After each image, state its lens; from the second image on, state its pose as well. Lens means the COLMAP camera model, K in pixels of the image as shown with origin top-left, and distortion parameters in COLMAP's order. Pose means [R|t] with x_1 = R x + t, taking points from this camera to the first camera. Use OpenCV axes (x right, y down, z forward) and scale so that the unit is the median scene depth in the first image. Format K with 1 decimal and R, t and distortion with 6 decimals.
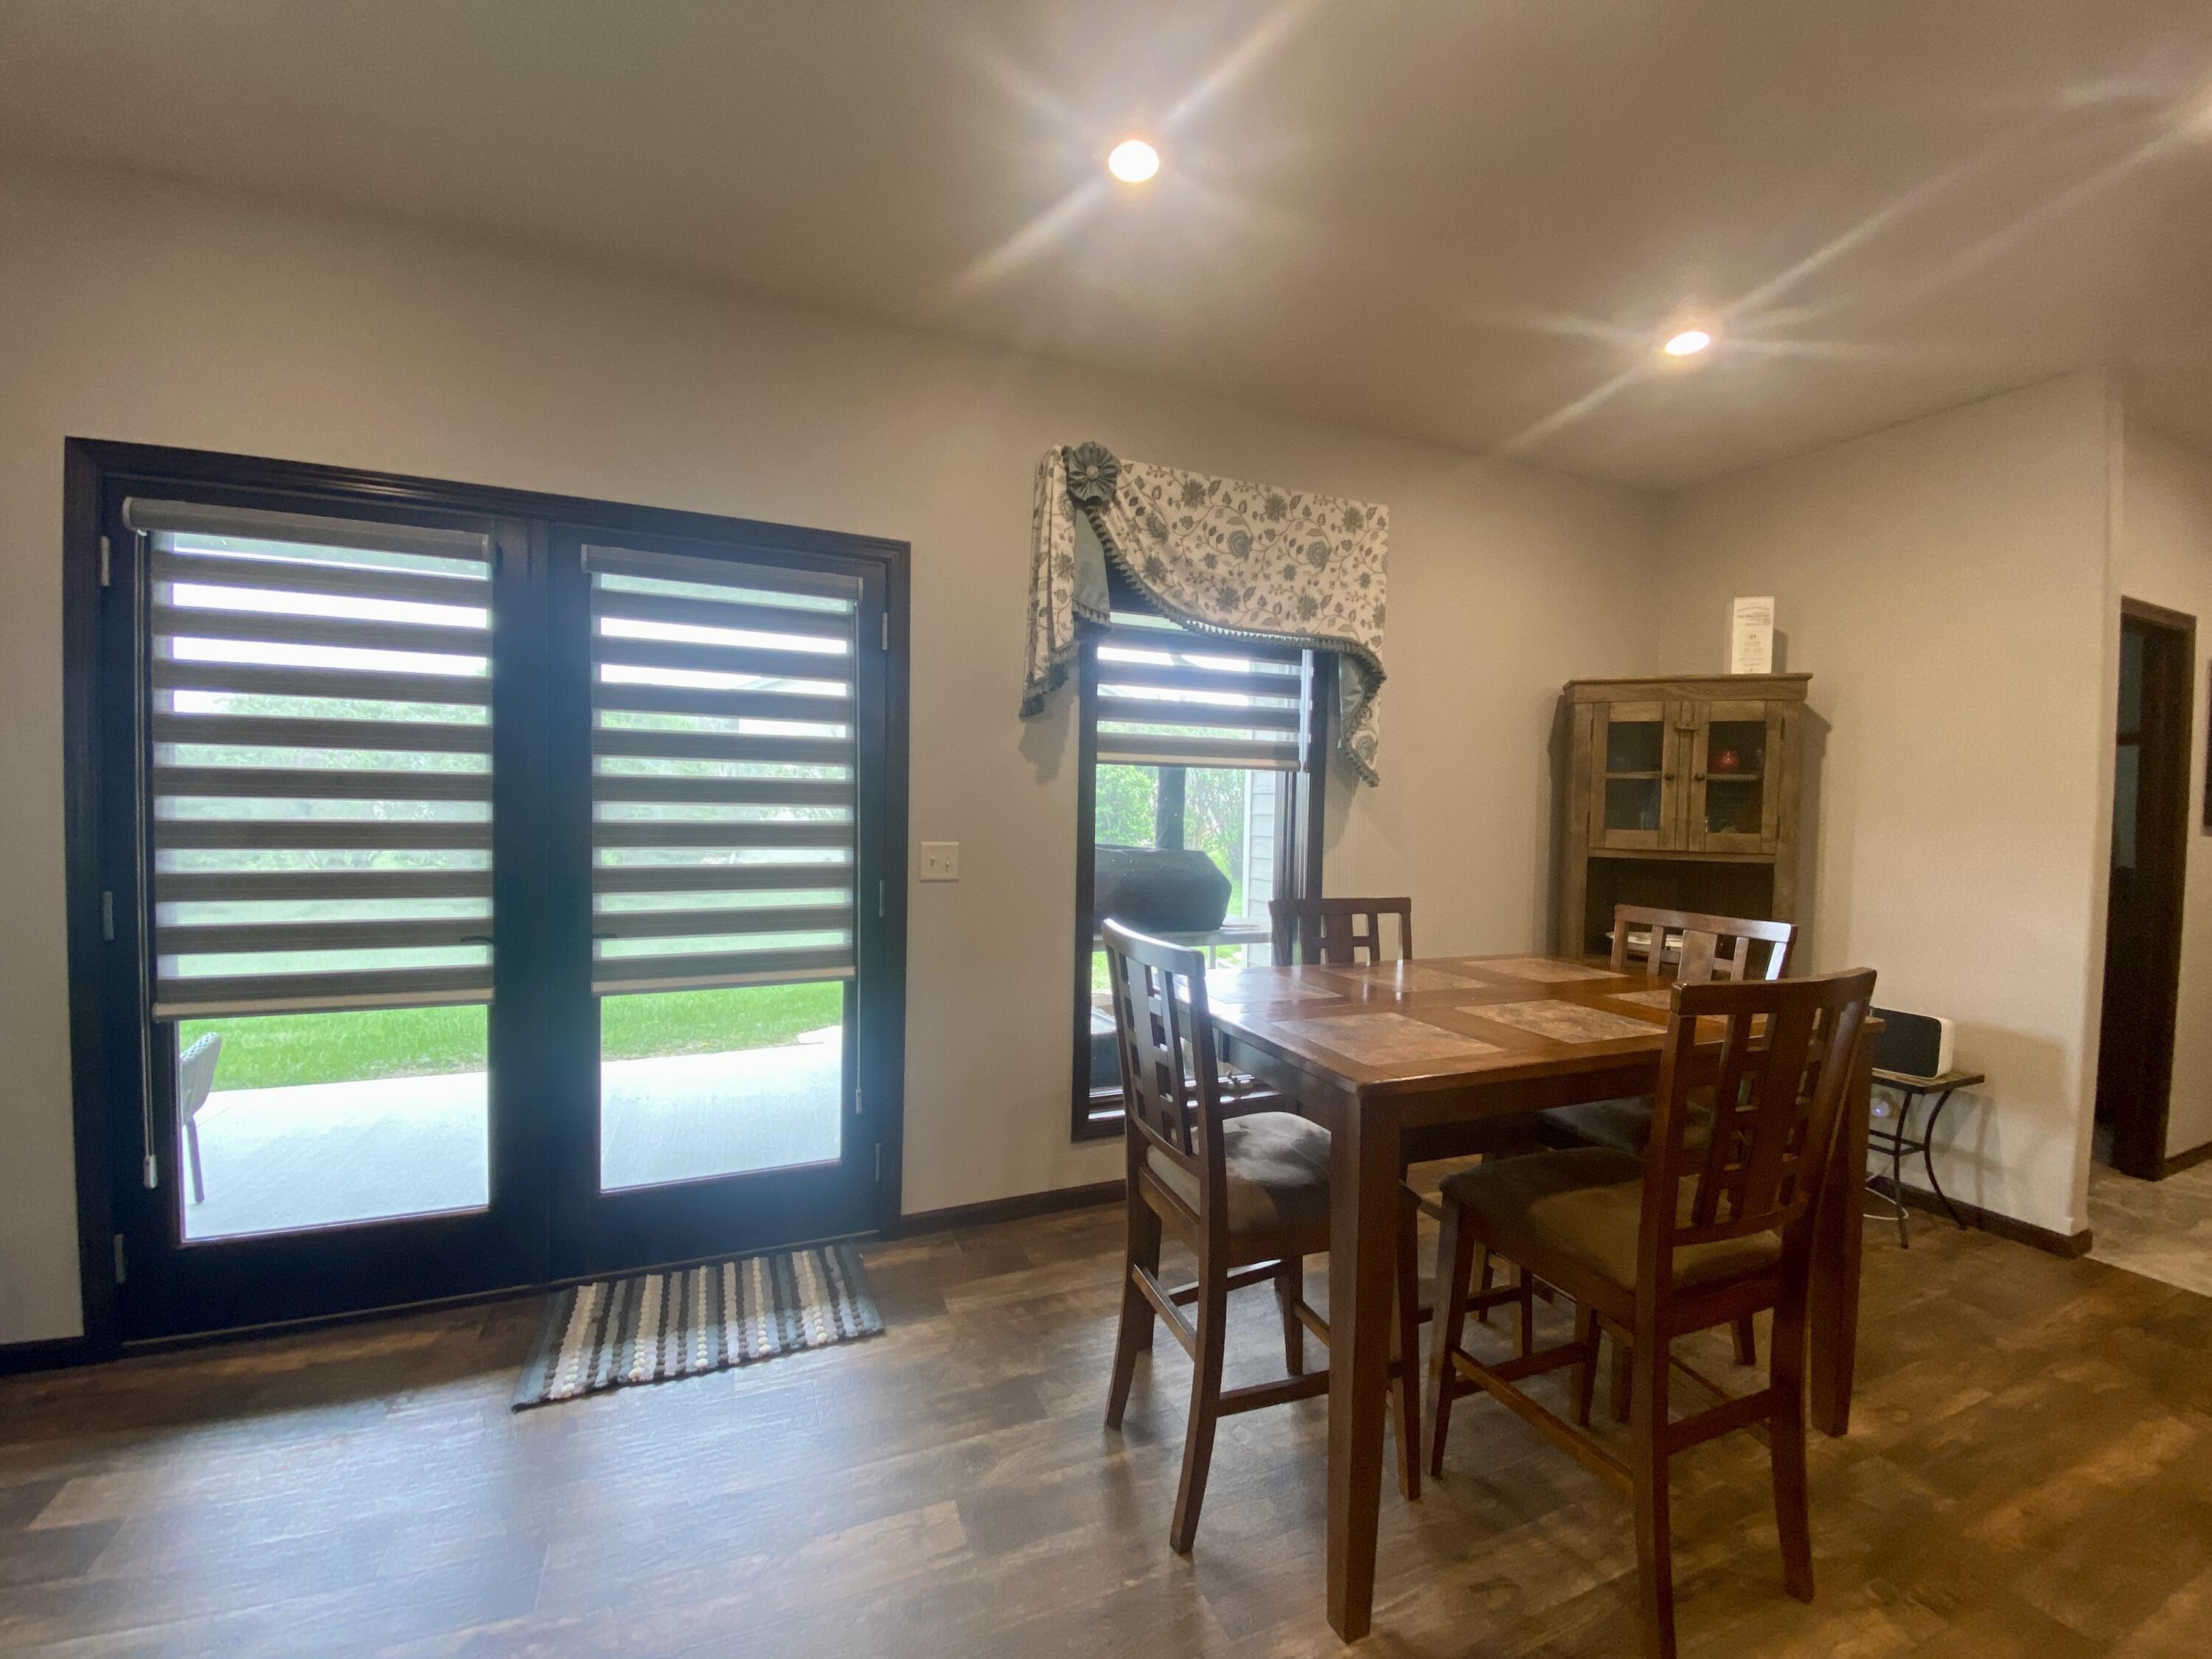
lens RADIAL K [[890.8, 0, 1110.0], [0, 890.8, 842.5], [0, 0, 1]] dist [0.007810, -0.013481]
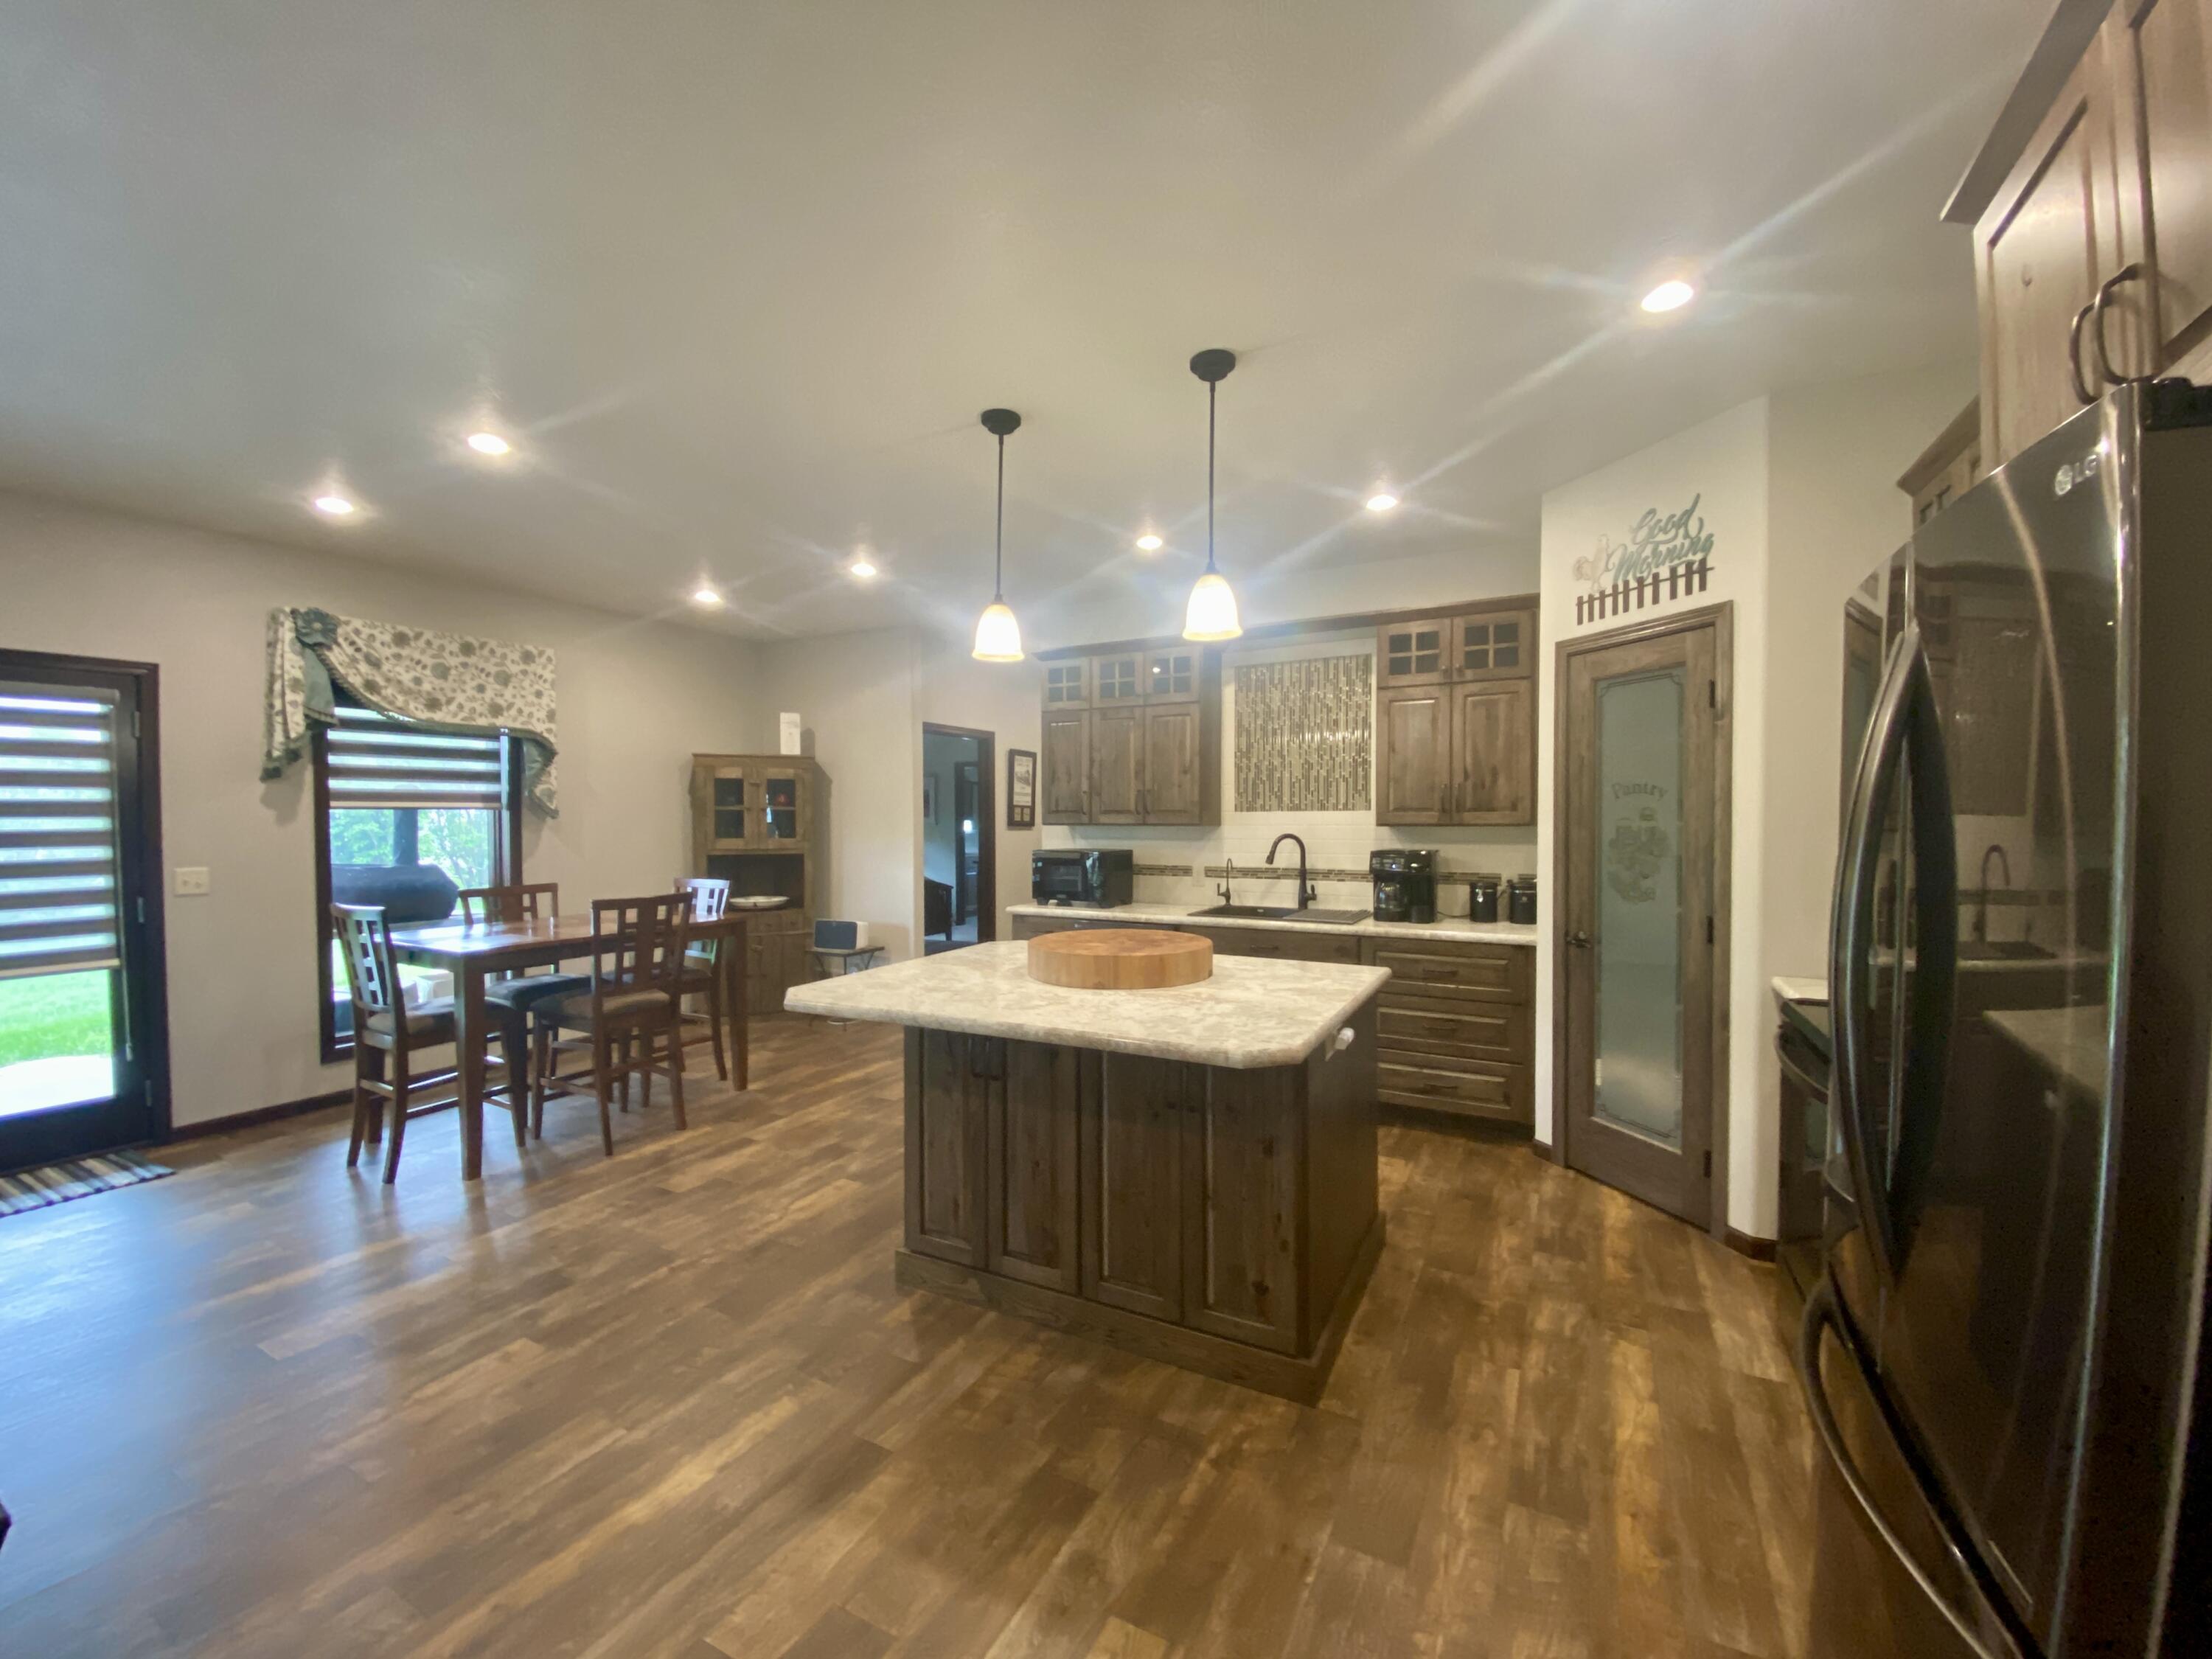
lens RADIAL K [[890.8, 0, 1096.2], [0, 890.8, 837.4], [0, 0, 1]] dist [0.007810, -0.013481]
pose [[0.784237, -0.038818, 0.619246, 0.065110], [0.045826, 0.998939, 0.004583, 0.009175], [-0.618767, 0.024783, 0.785184, -0.940612]]
